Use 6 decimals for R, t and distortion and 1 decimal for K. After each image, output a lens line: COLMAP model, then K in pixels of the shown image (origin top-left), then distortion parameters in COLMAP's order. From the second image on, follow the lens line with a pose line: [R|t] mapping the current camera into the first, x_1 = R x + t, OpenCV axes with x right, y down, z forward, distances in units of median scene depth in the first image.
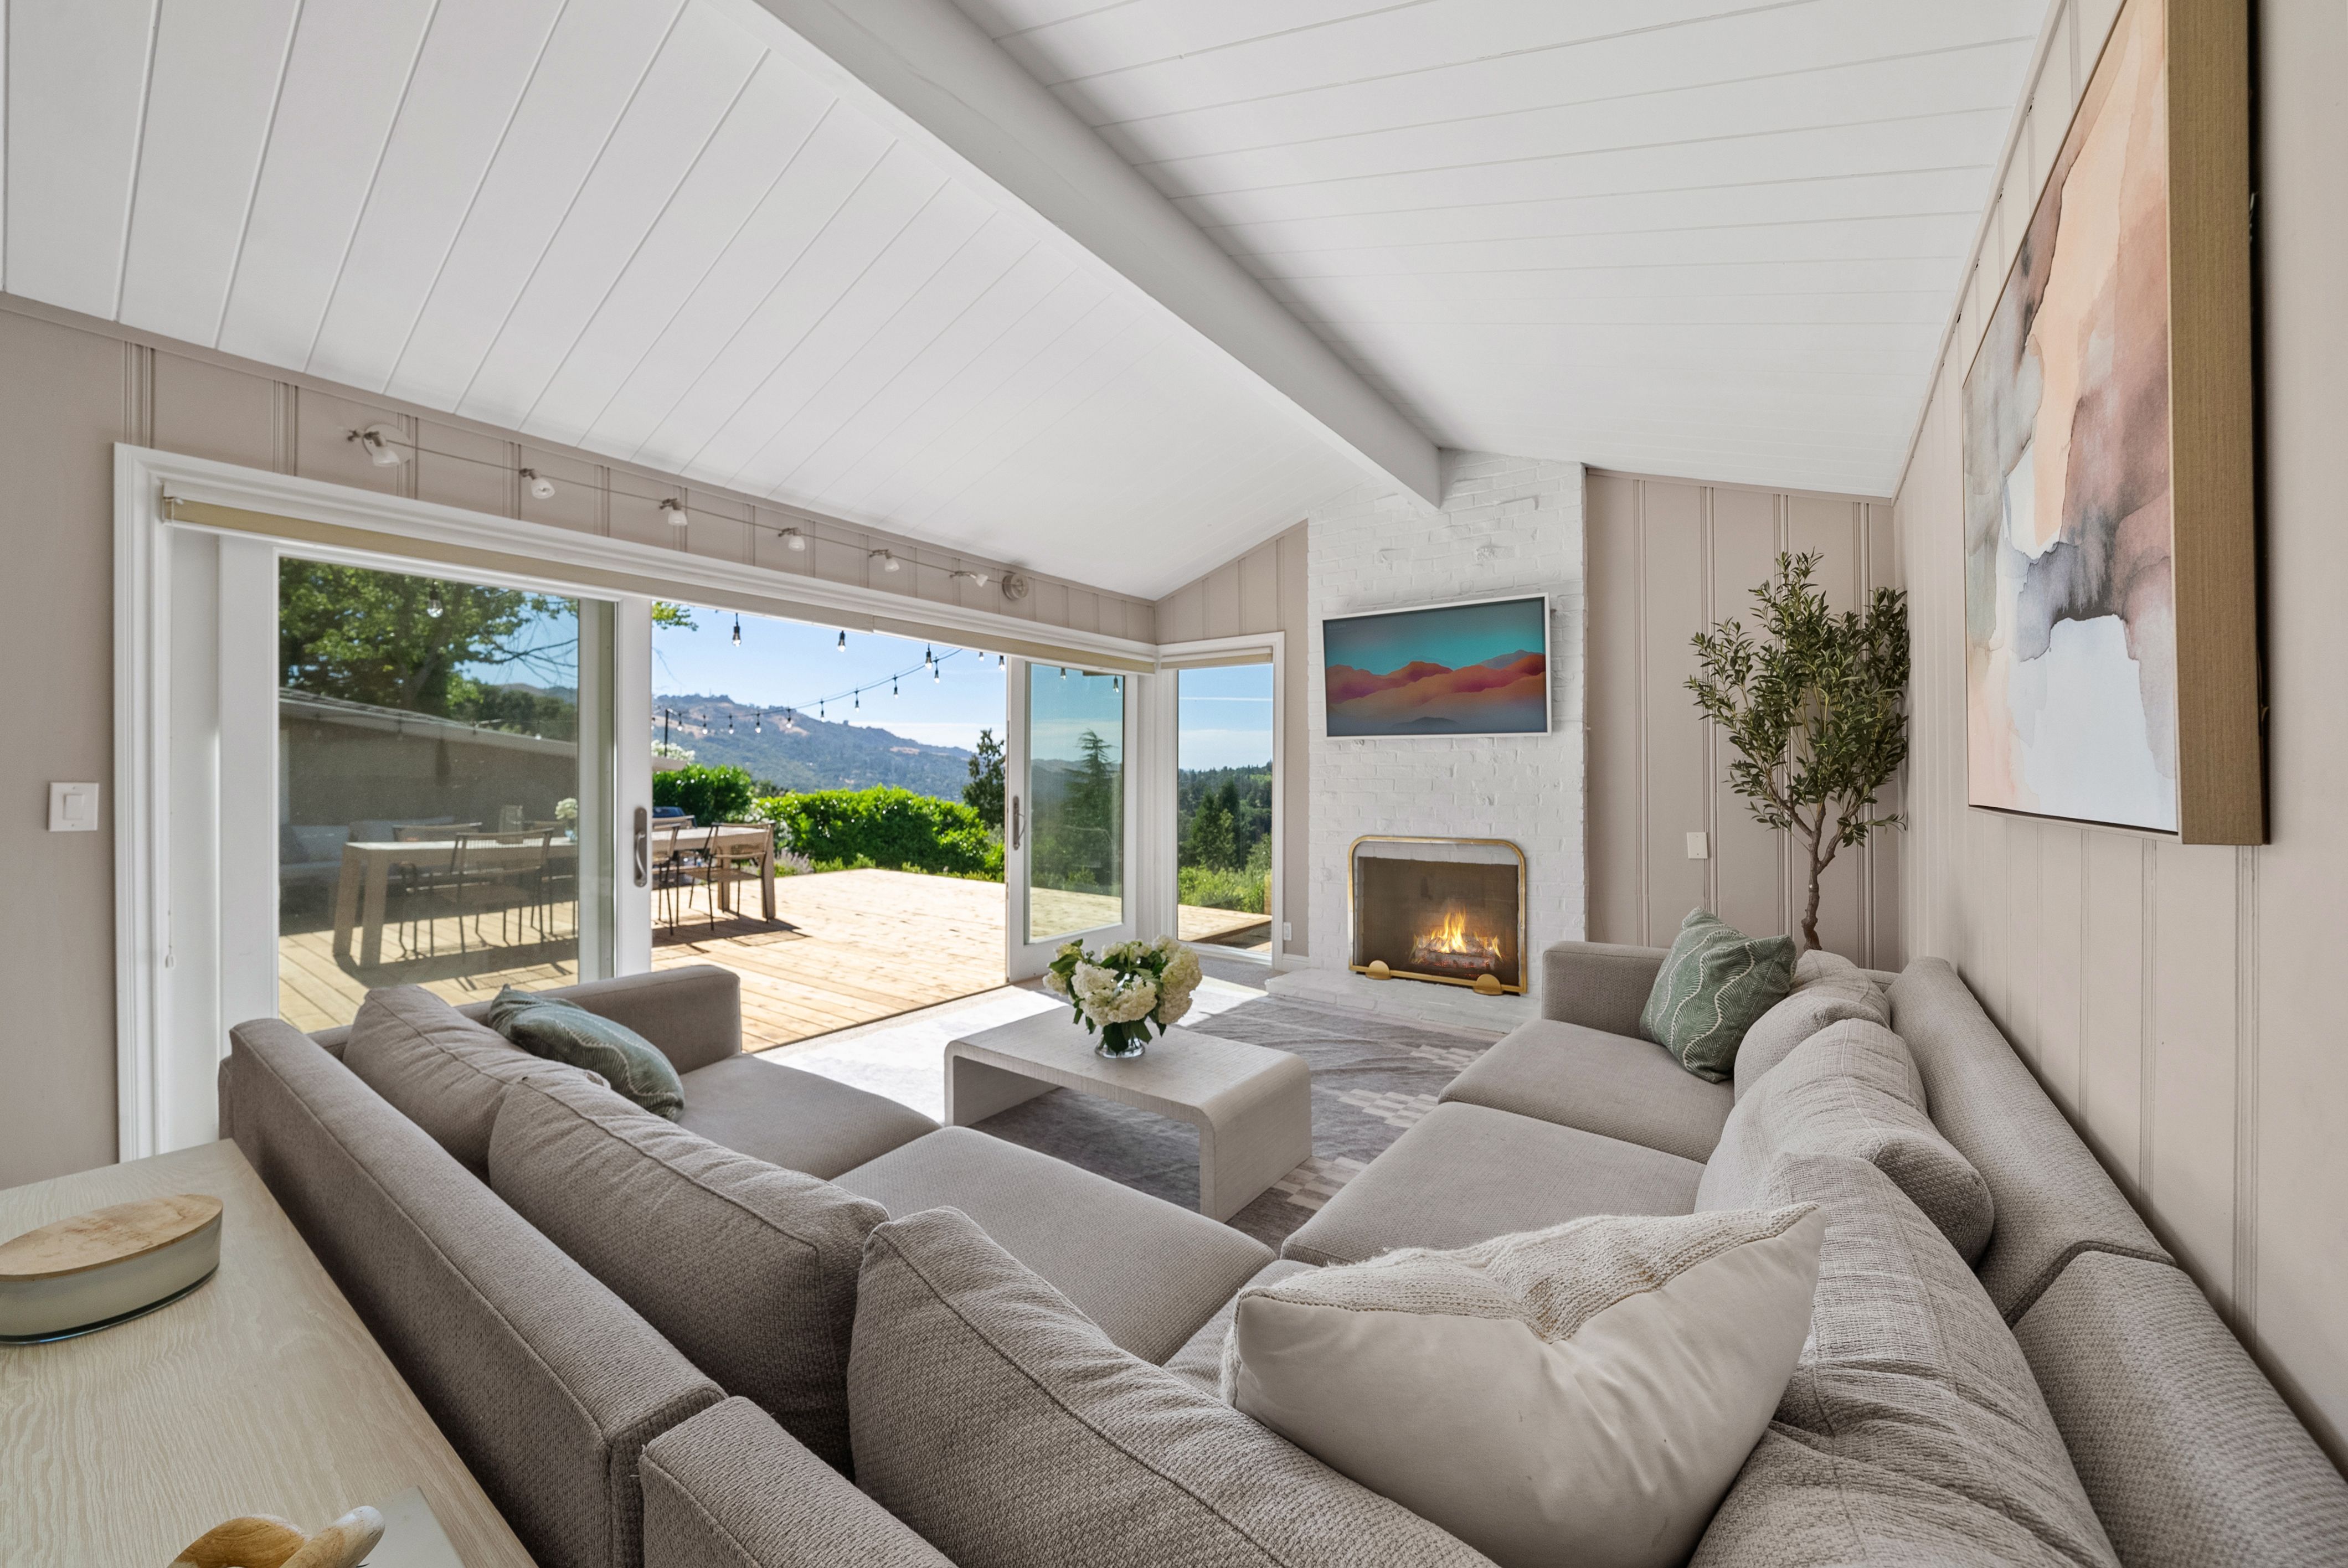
lens RADIAL K [[865.2, 0, 1168.6], [0, 865.2, 777.0], [0, 0, 1]] dist [-0.001105, -0.000068]
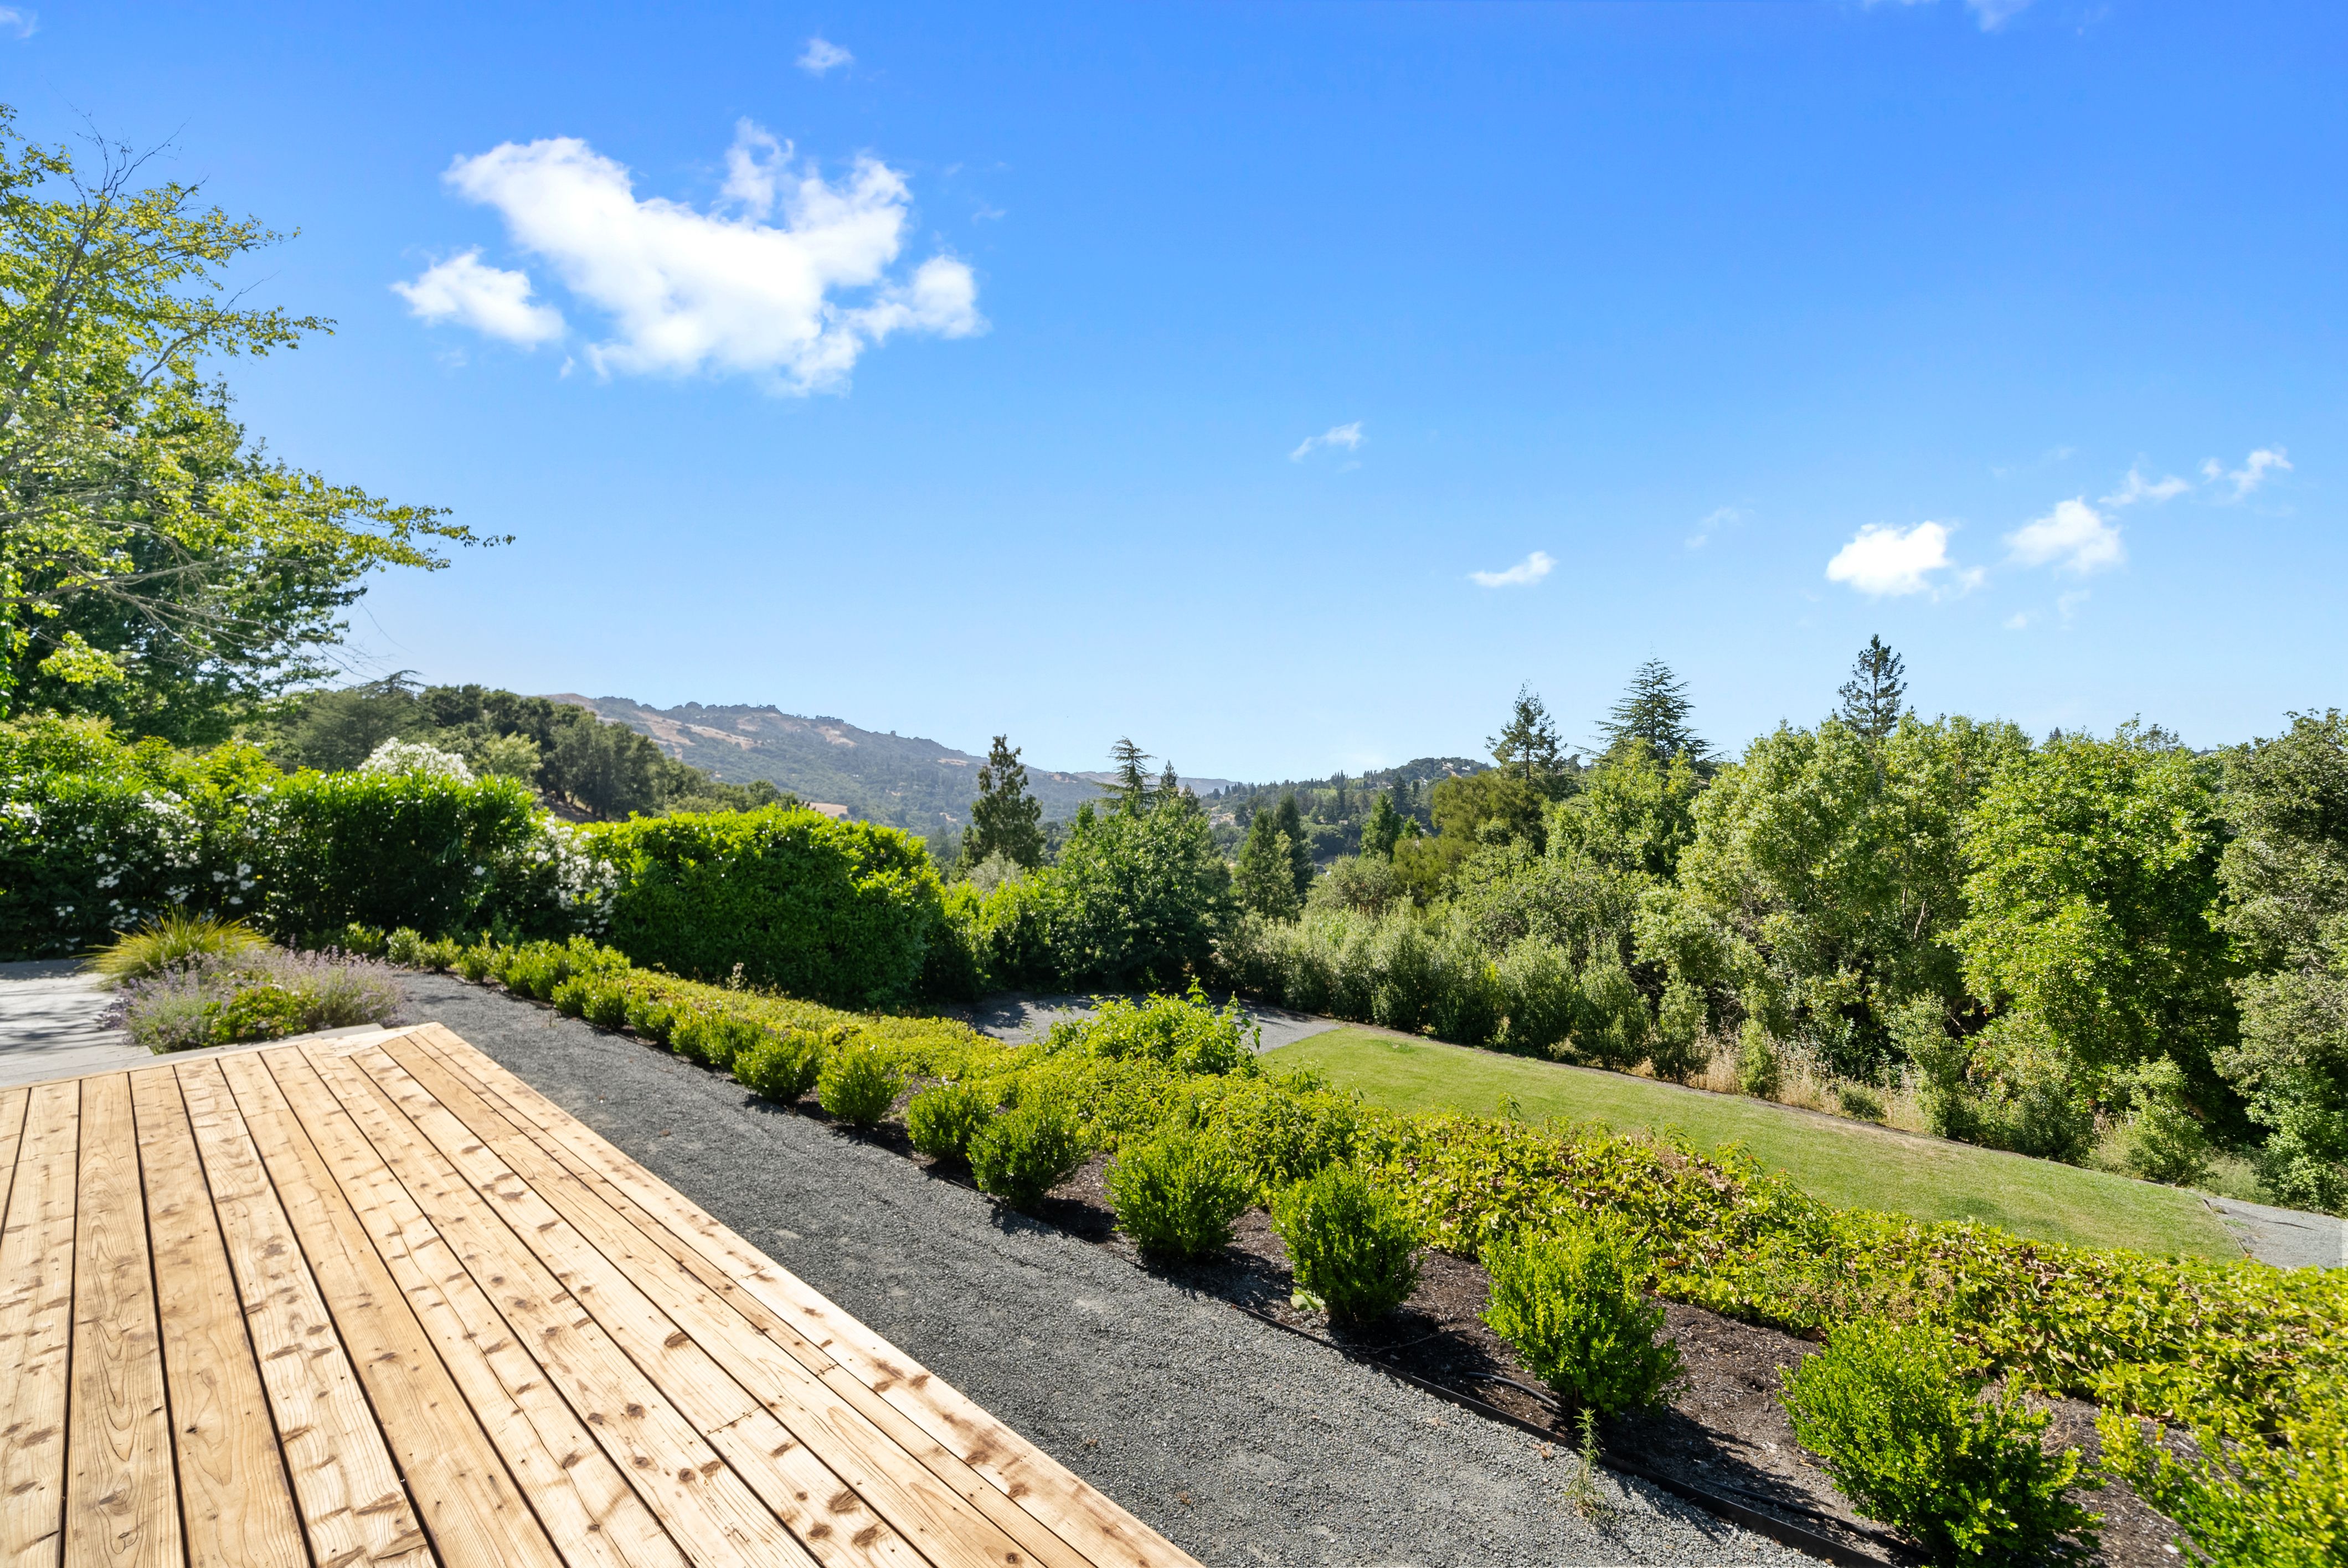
lens RADIAL K [[902.6, 0, 1170.4], [0, 902.6, 775.2], [0, 0, 1]] dist [-0.000341, 0.000609]
pose [[0.997996, 0.003206, -0.063197, 0.161100], [-0.004273, 0.999850, -0.016758, -0.020041], [0.063134, 0.016995, 0.997860, 1.404383]]
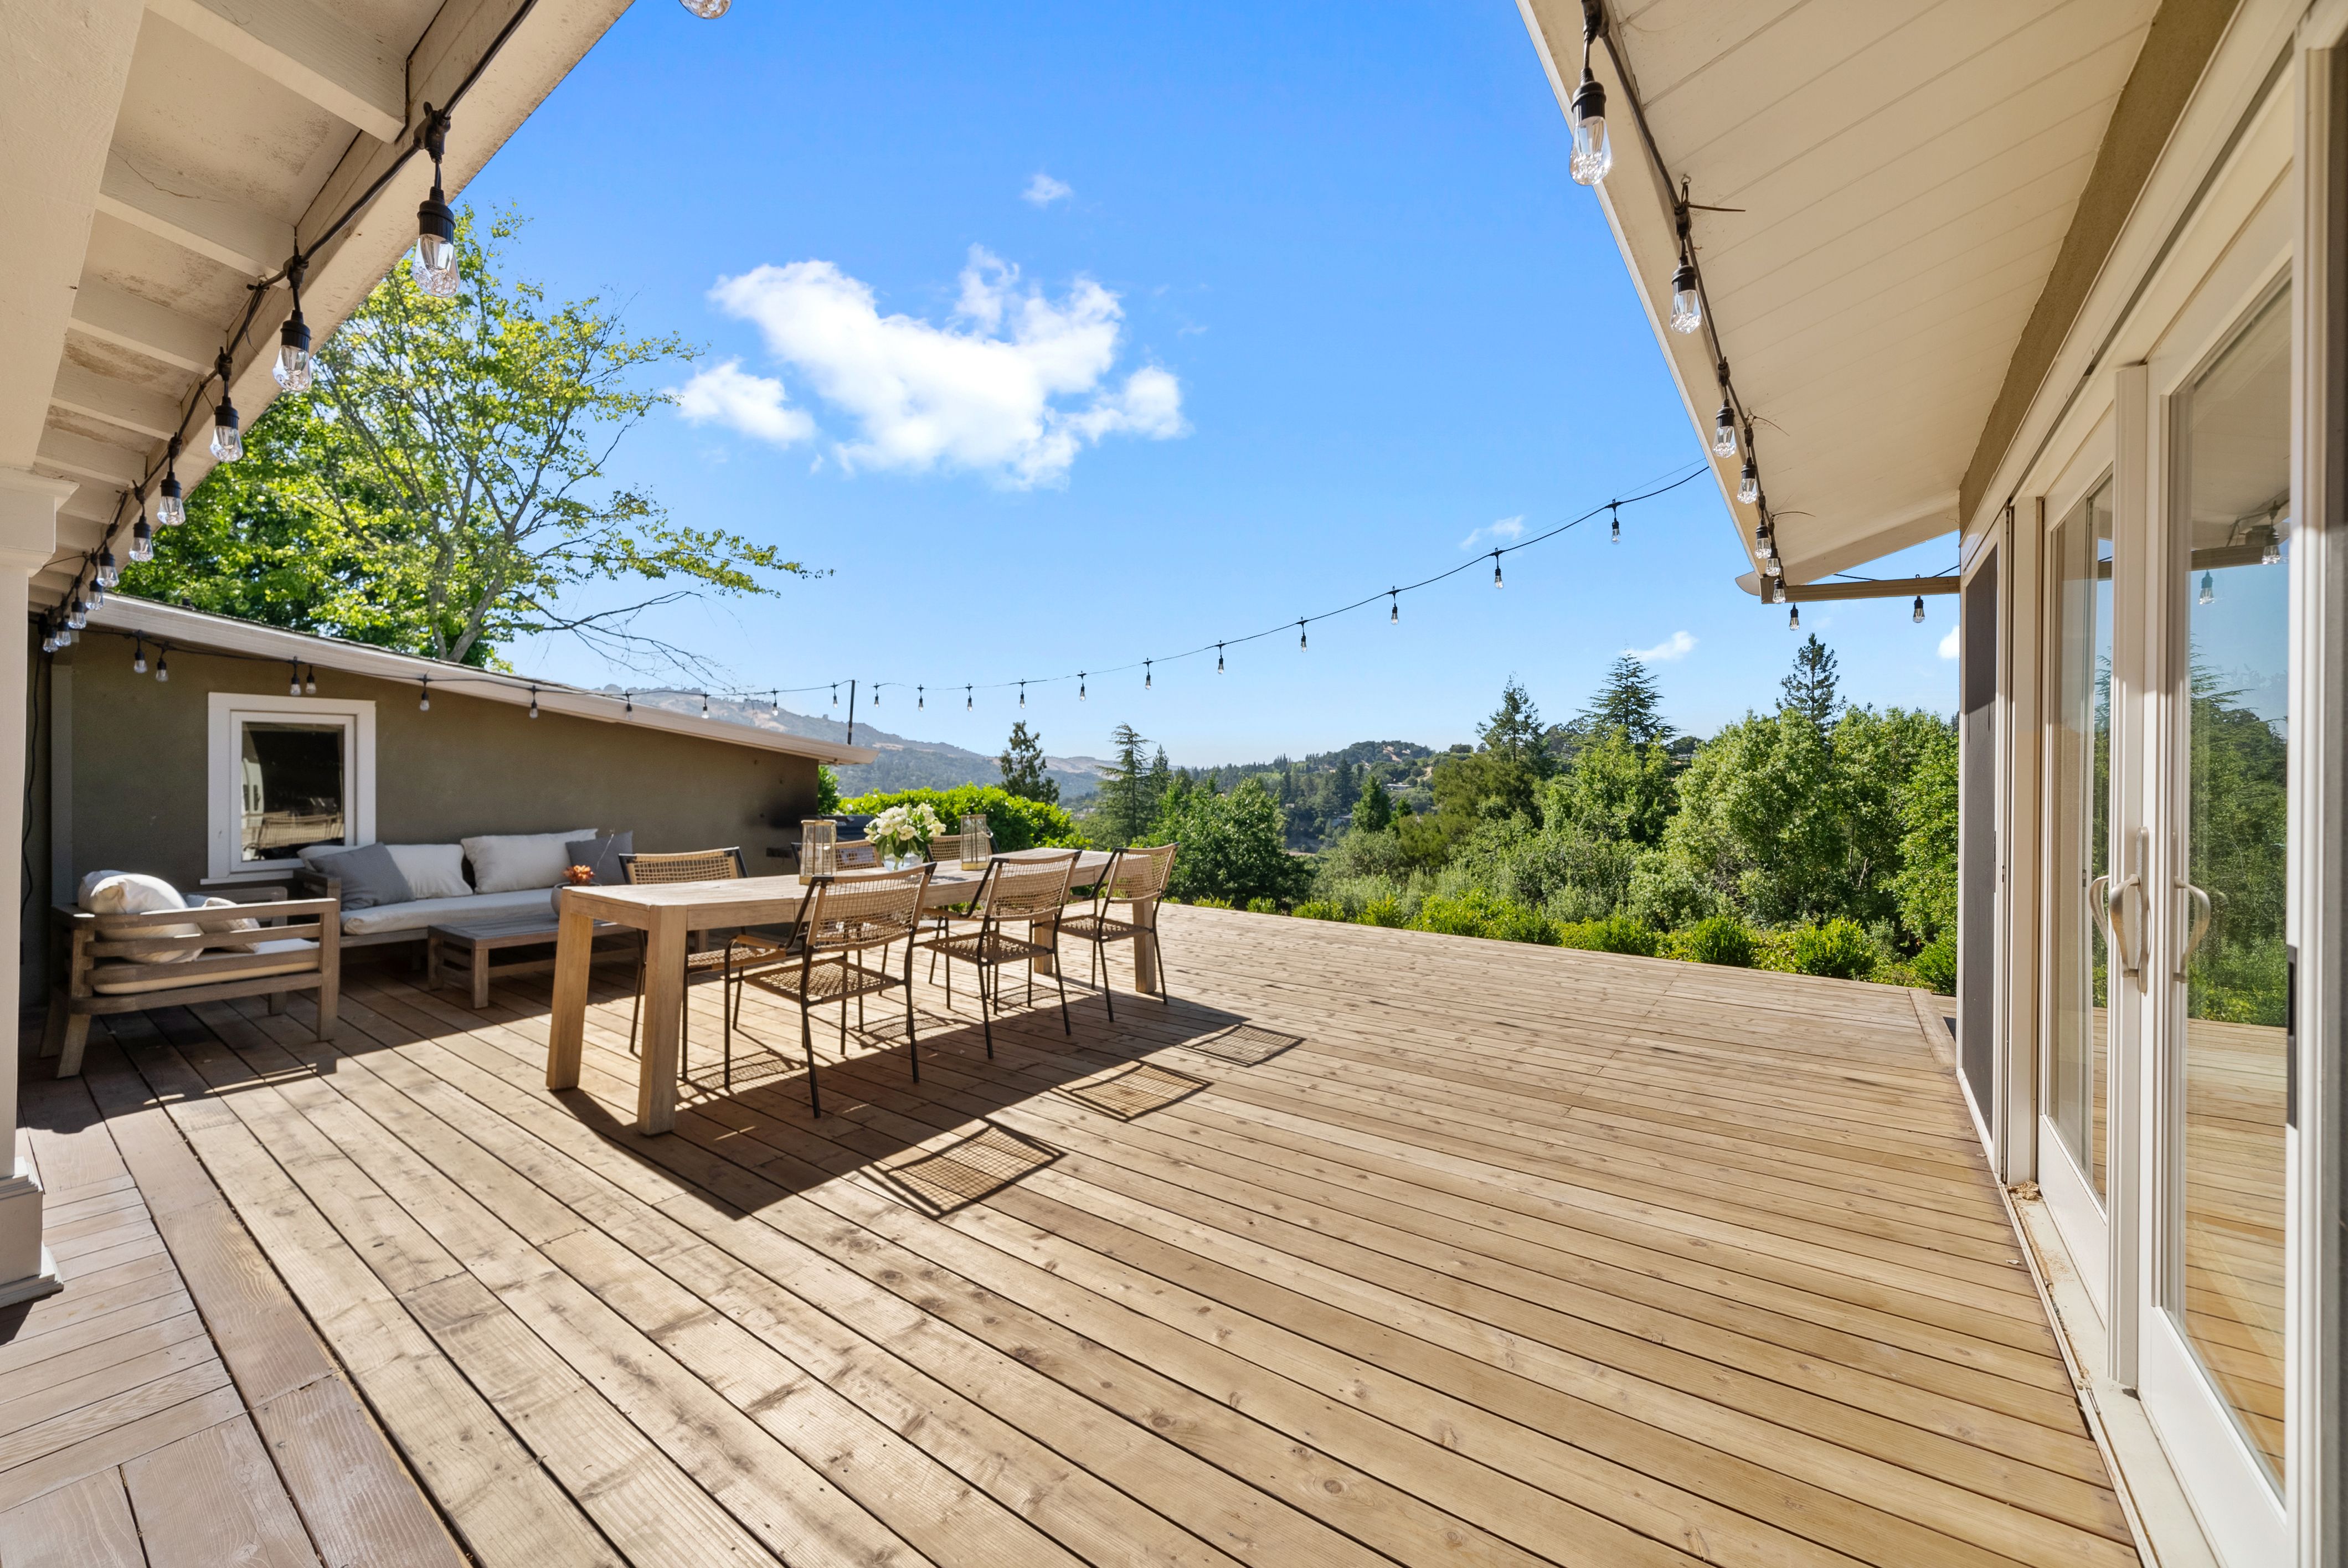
lens RADIAL K [[919.2, 0, 1162.1], [0, 919.2, 754.2], [0, 0, 1]] dist [0.002455, 0.000173]
pose [[0.999995, 0.000030, -0.003004, -0.674024], [-0.000098, 0.999744, -0.022604, 0.004638], [0.003003, 0.022604, 0.999740, 0.478612]]
